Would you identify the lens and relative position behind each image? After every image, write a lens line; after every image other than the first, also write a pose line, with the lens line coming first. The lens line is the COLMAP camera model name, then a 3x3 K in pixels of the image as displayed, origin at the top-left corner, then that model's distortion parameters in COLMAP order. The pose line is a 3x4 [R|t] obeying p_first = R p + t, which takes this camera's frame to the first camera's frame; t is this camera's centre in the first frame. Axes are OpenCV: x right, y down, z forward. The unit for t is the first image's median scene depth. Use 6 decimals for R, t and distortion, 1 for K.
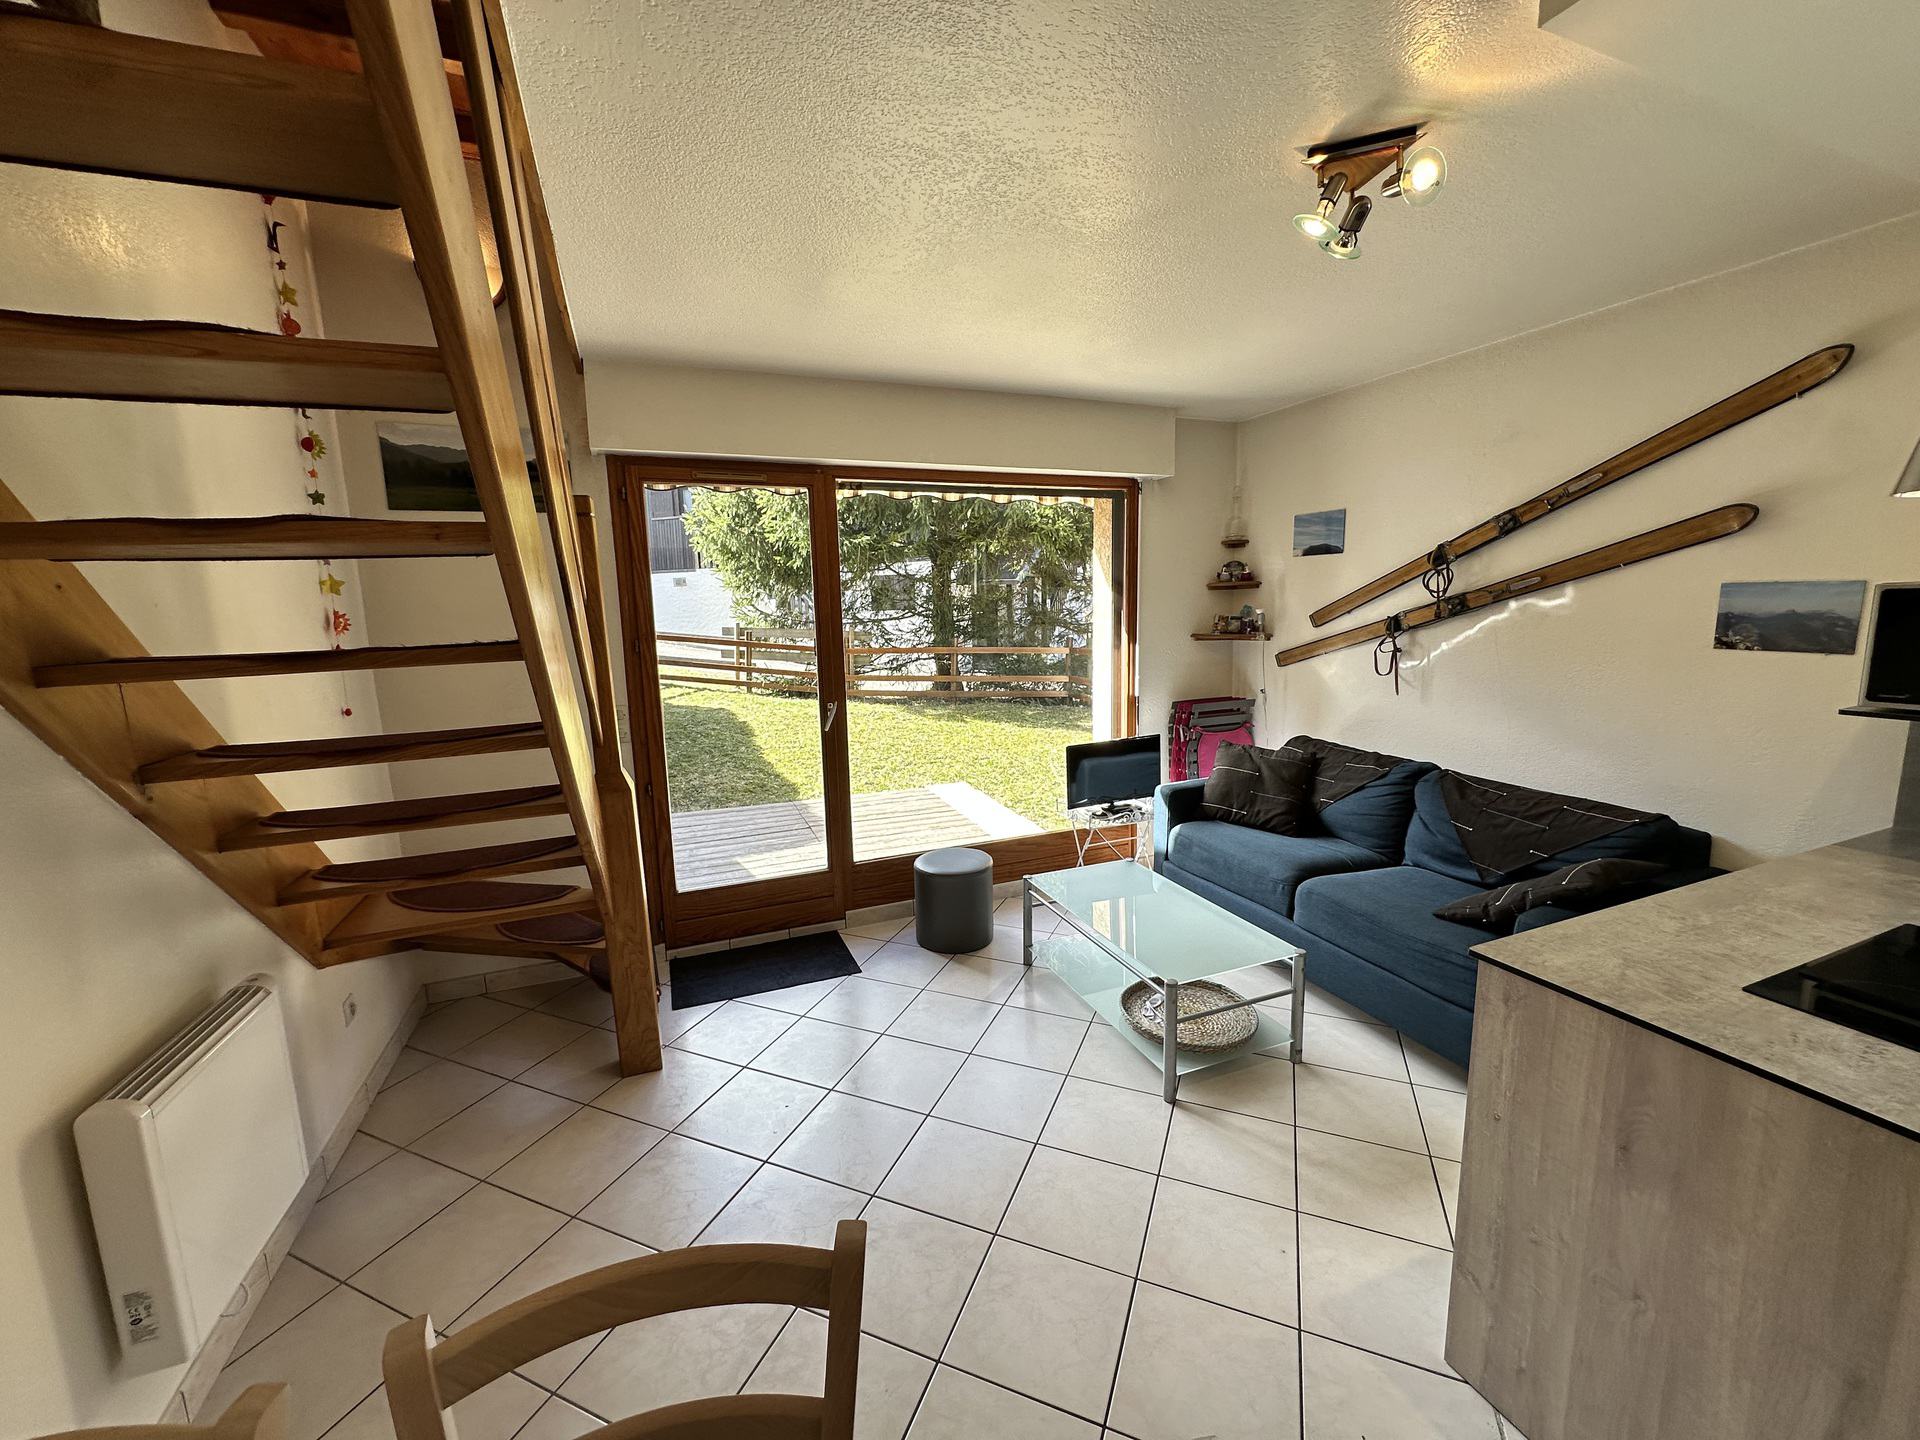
lens RADIAL K [[763.4, 0, 968.0], [0, 763.4, 724.6], [0, 0, 1]] dist [-0.000544, -0.000652]
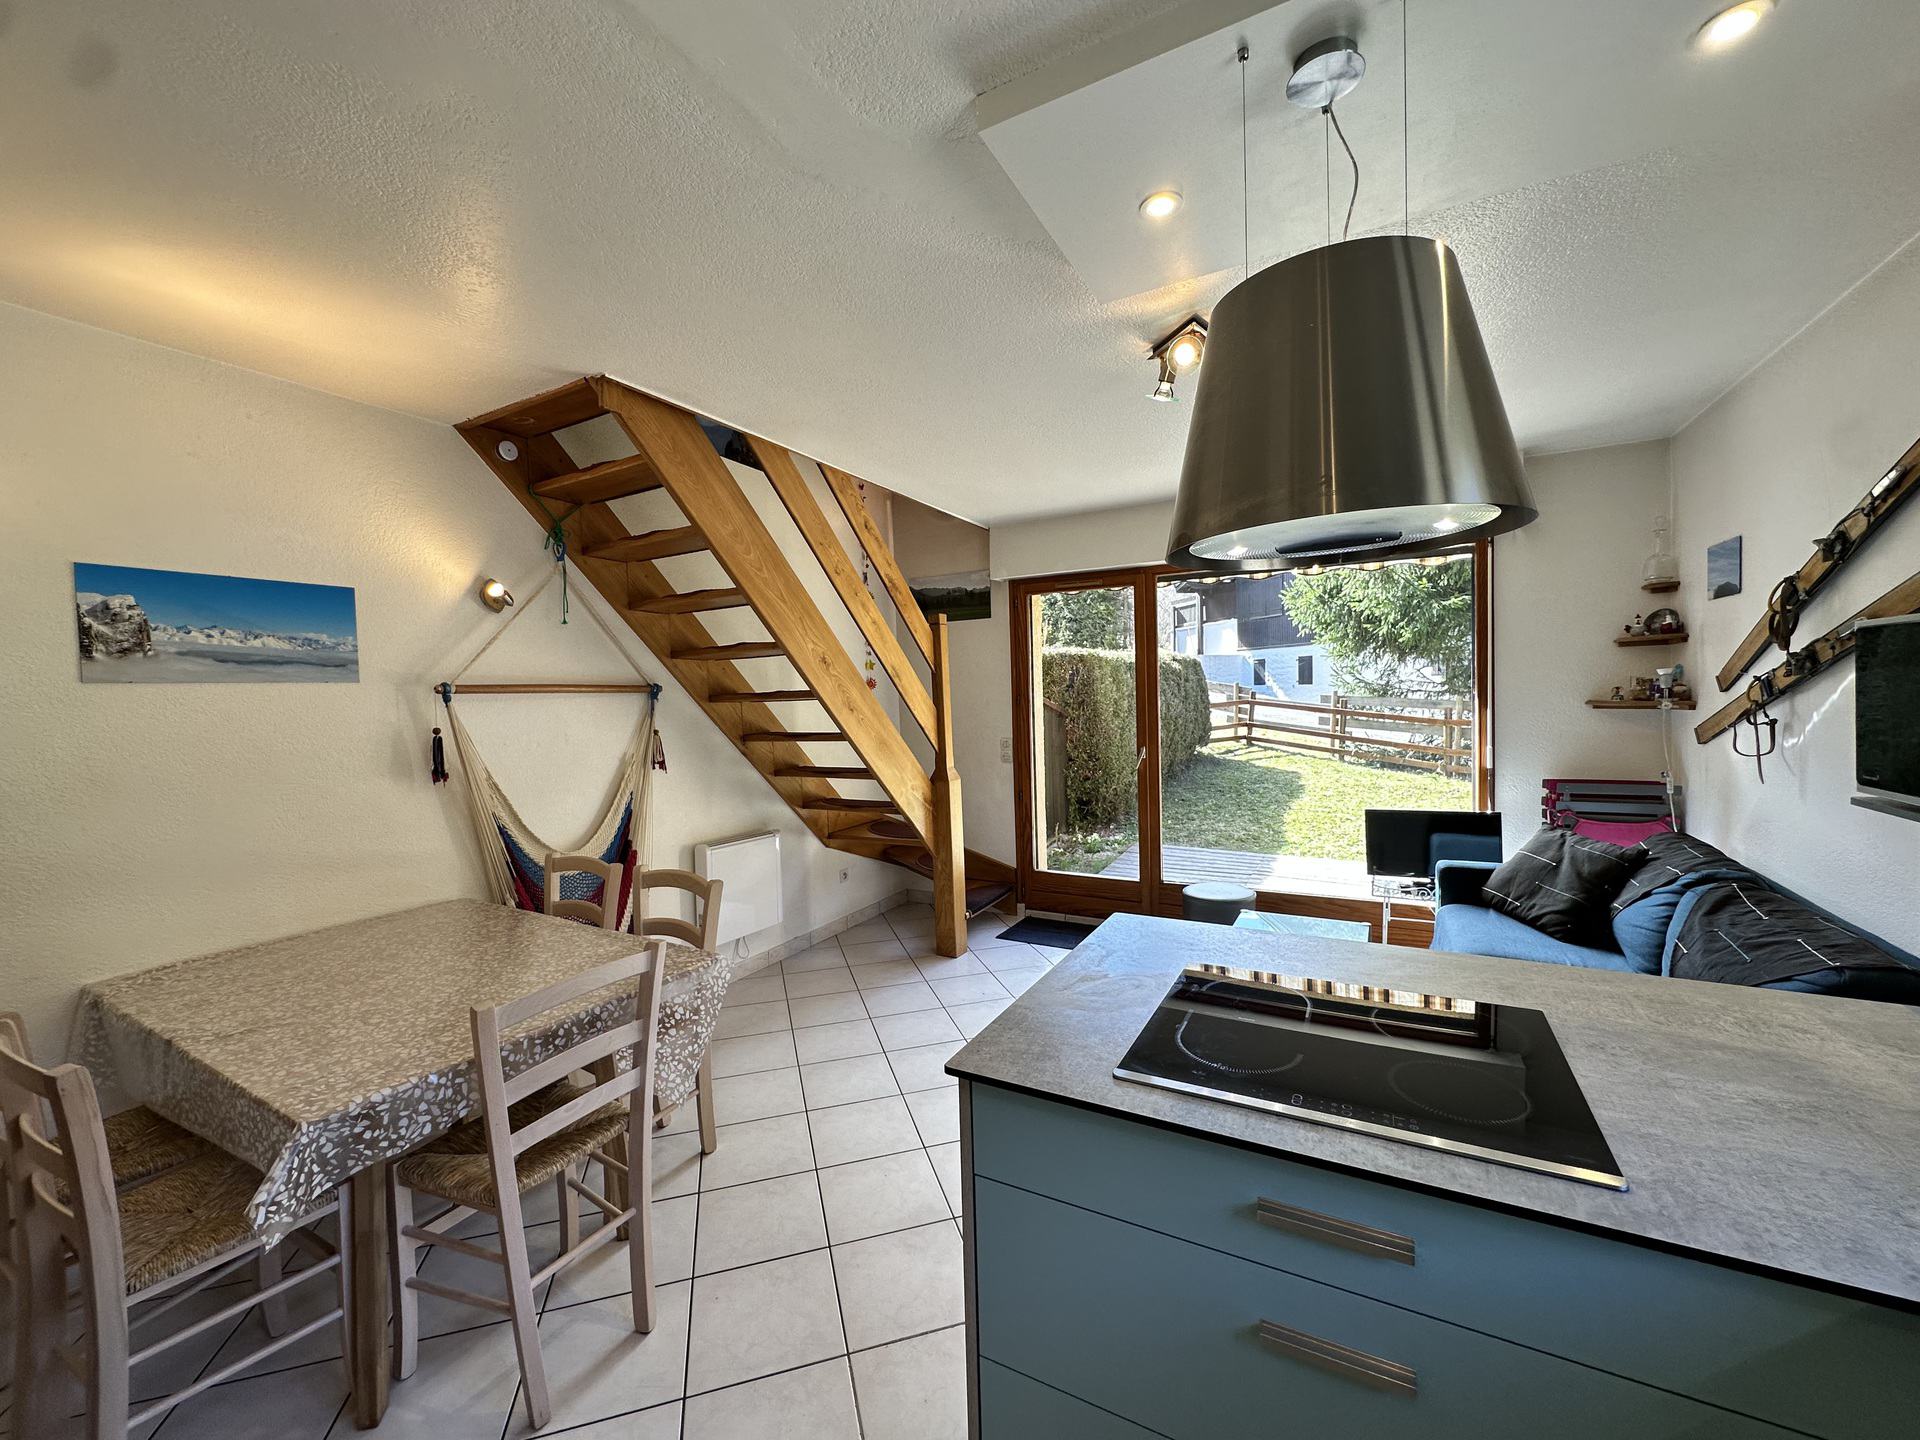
lens RADIAL K [[763.4, 0, 966.1], [0, 763.4, 724.7], [0, 0, 1]] dist [-0.000544, -0.000652]
pose [[0.633327, 0.040584, -0.772819, 0.197970], [-0.111199, 0.993033, -0.038980, 0.005498], [0.765854, 0.110624, 0.633428, -0.013144]]
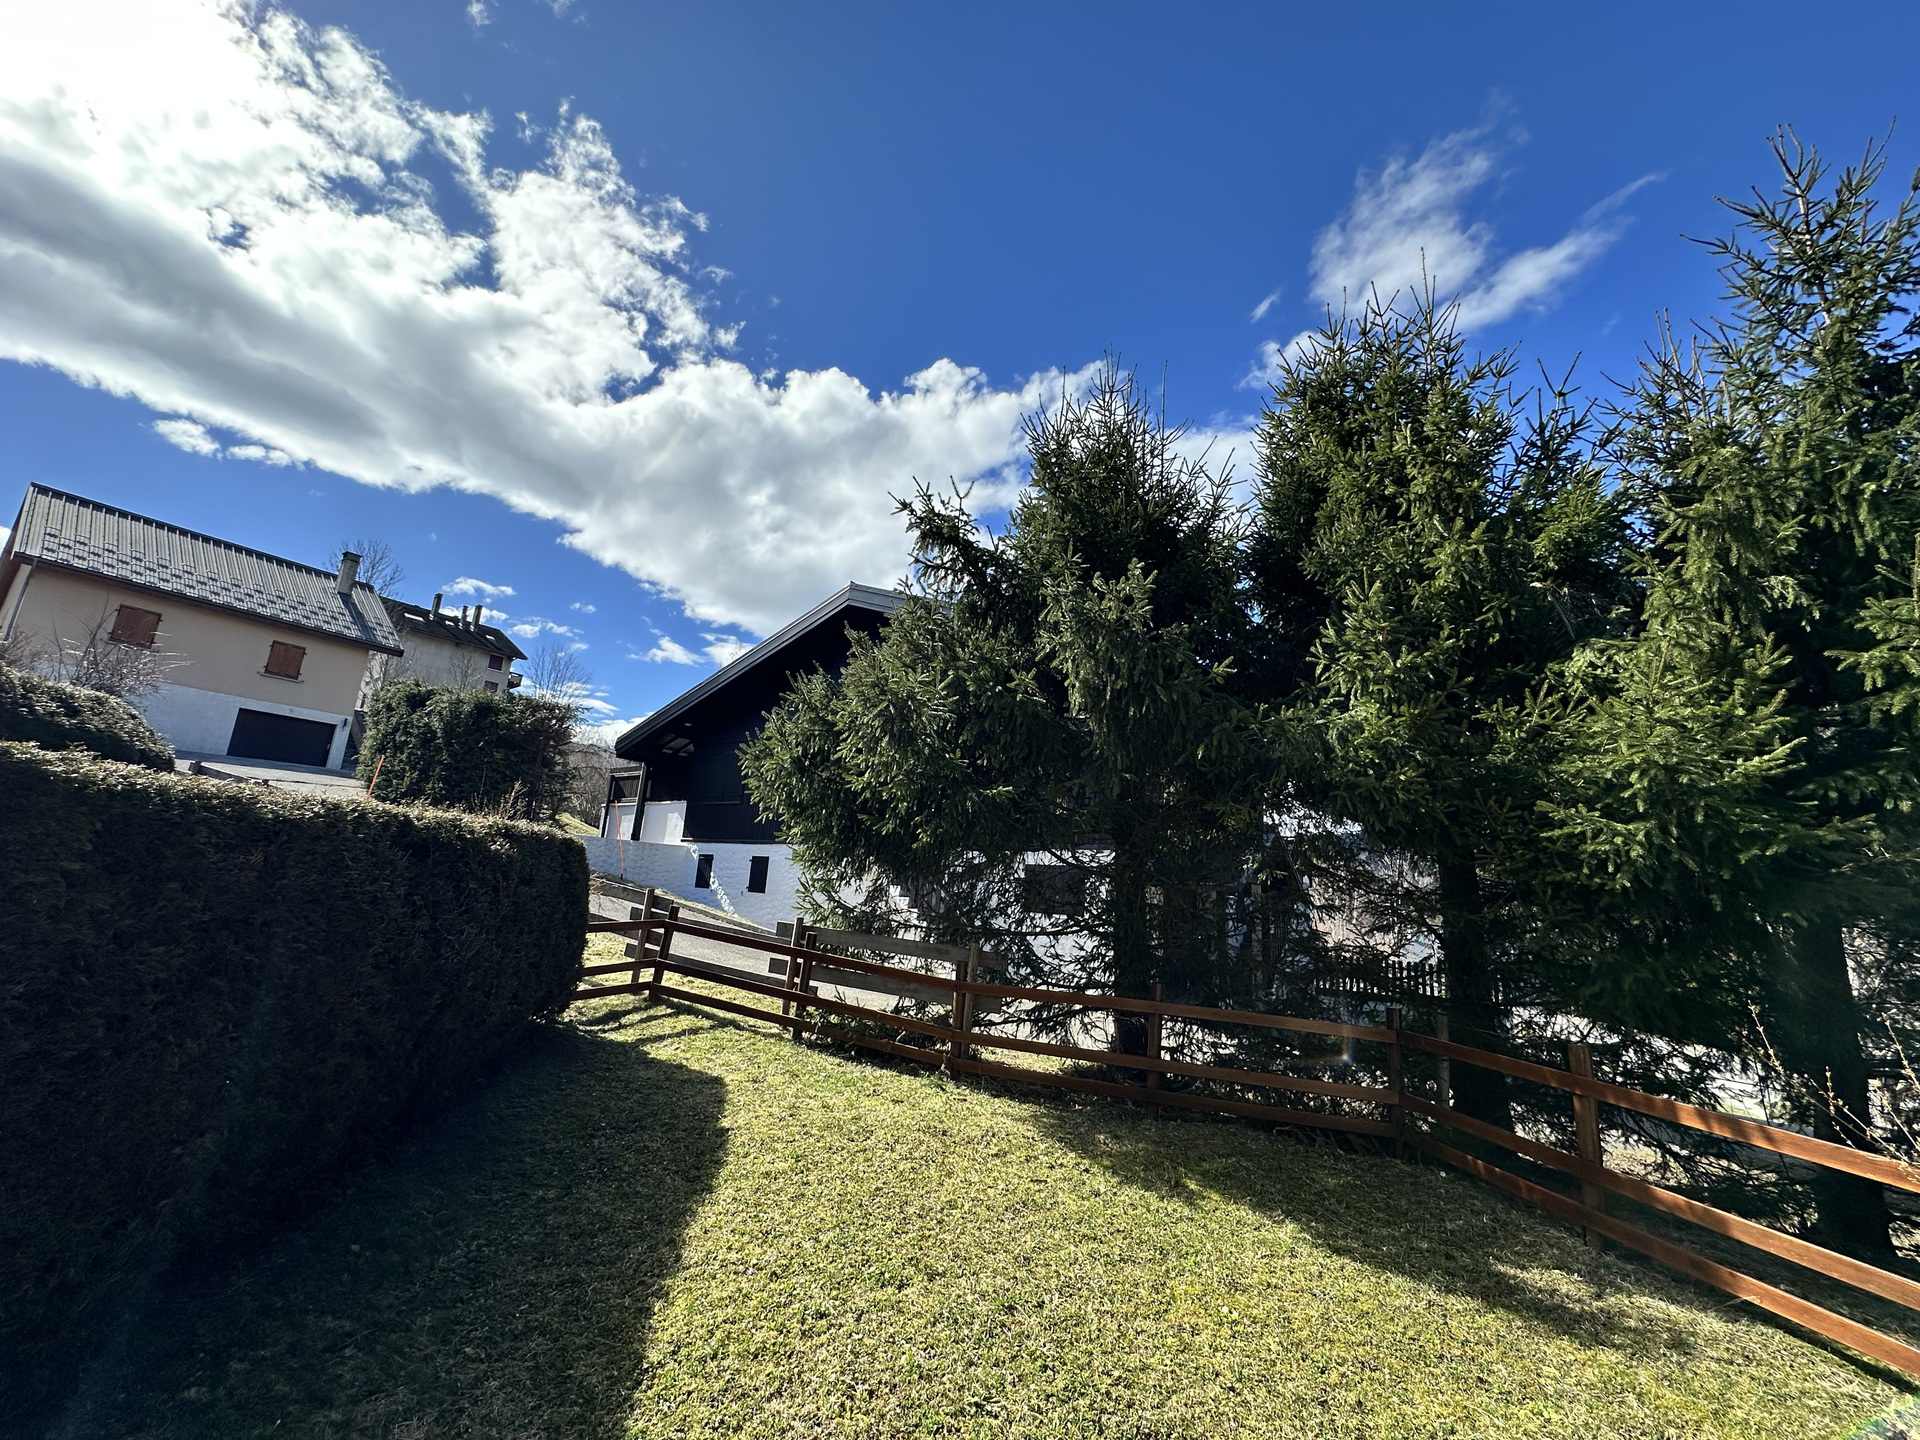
lens RADIAL K [[763.4, 0, 949.8], [0, 763.4, 698.1], [0, 0, 1]] dist [-0.000544, -0.000652]
pose [[0.971652, 0.024117, -0.235184, -0.041923], [-0.116971, 0.913534, -0.389581, -0.078026], [0.205453, 0.406046, 0.890458, 0.444558]]
